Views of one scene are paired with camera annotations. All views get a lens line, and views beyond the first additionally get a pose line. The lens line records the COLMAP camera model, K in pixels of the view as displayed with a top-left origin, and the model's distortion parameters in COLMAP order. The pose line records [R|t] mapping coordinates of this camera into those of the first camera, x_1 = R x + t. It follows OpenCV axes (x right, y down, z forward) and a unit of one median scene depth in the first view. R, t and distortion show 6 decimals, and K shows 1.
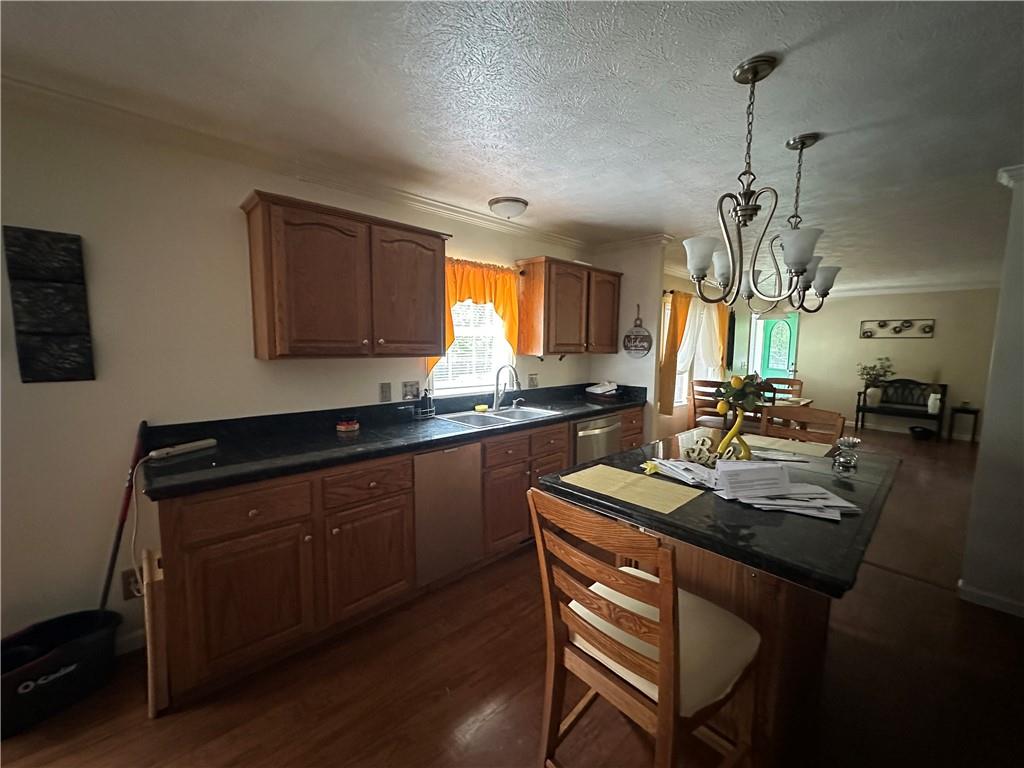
lens RADIAL K [[406.5, 0, 512.0], [0, 406.5, 384.0], [0, 0, 1]] dist [-0.000643, -0.000149]
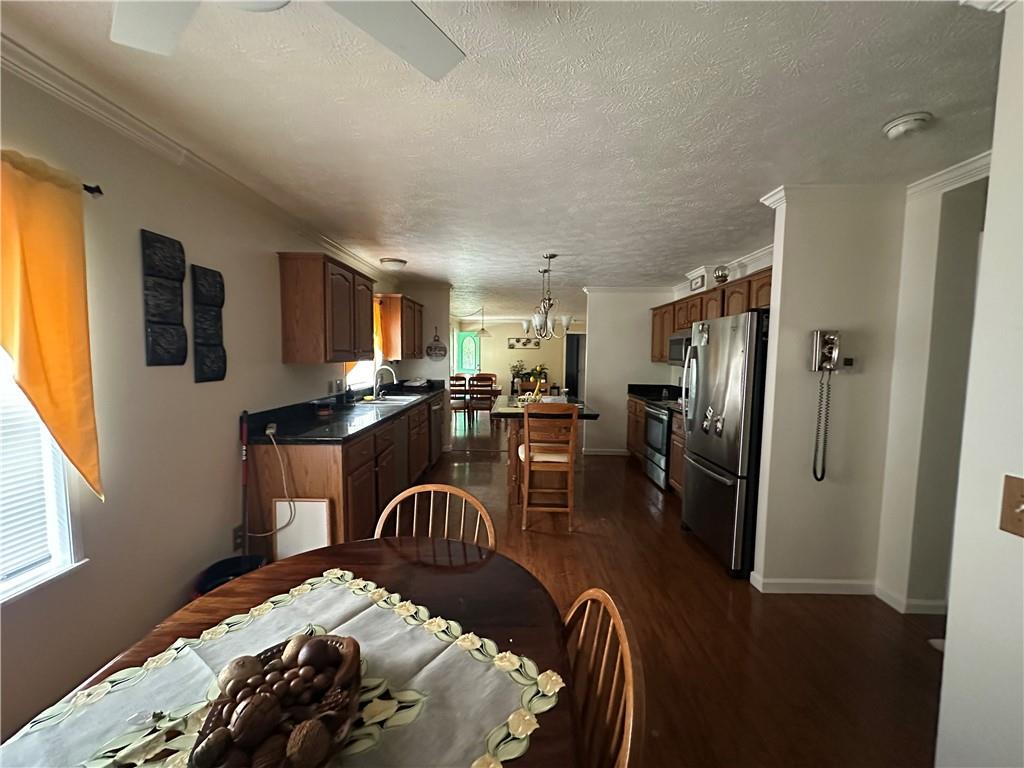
lens RADIAL K [[406.5, 0, 512.0], [0, 406.5, 384.0], [0, 0, 1]] dist [-0.000643, -0.000149]
pose [[0.691588, -0.054959, 0.720198, -0.373889], [0.067745, 0.997641, 0.011078, 0.014602], [-0.719108, 0.041128, 0.693680, -0.164752]]
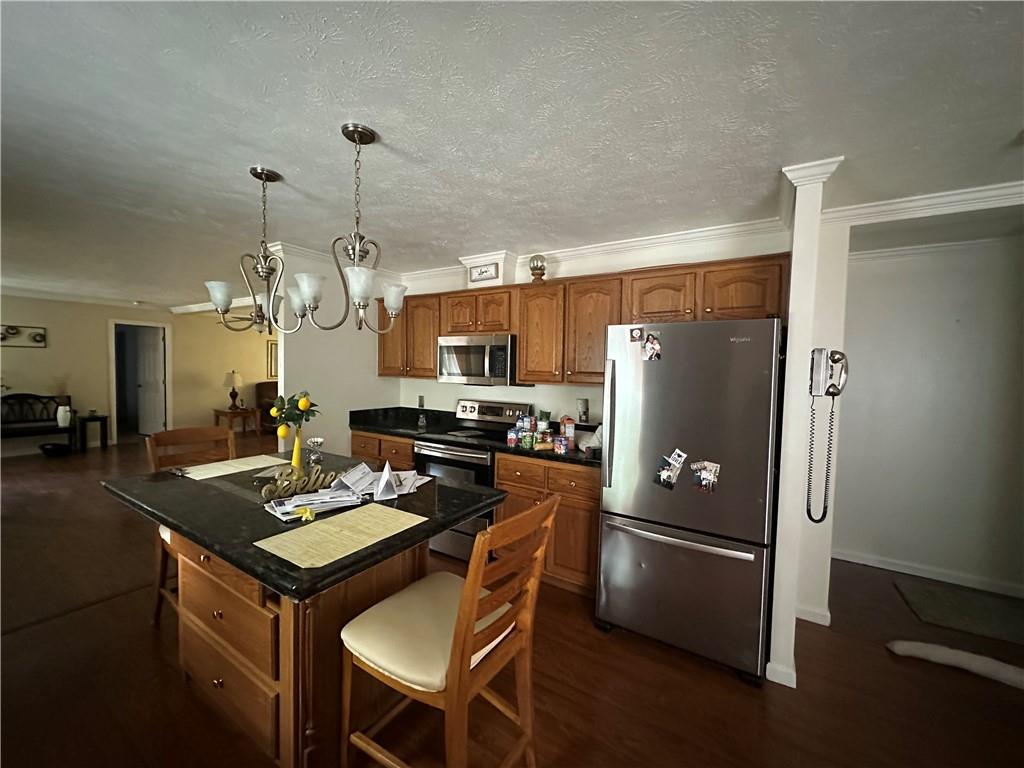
lens RADIAL K [[406.5, 0, 512.0], [0, 406.5, 384.0], [0, 0, 1]] dist [-0.000643, -0.000149]
pose [[-0.248106, -0.057094, 0.967049, -0.154032], [0.072484, 0.994369, 0.077304, -0.025957], [-0.966017, 0.089275, -0.242571, 0.205960]]
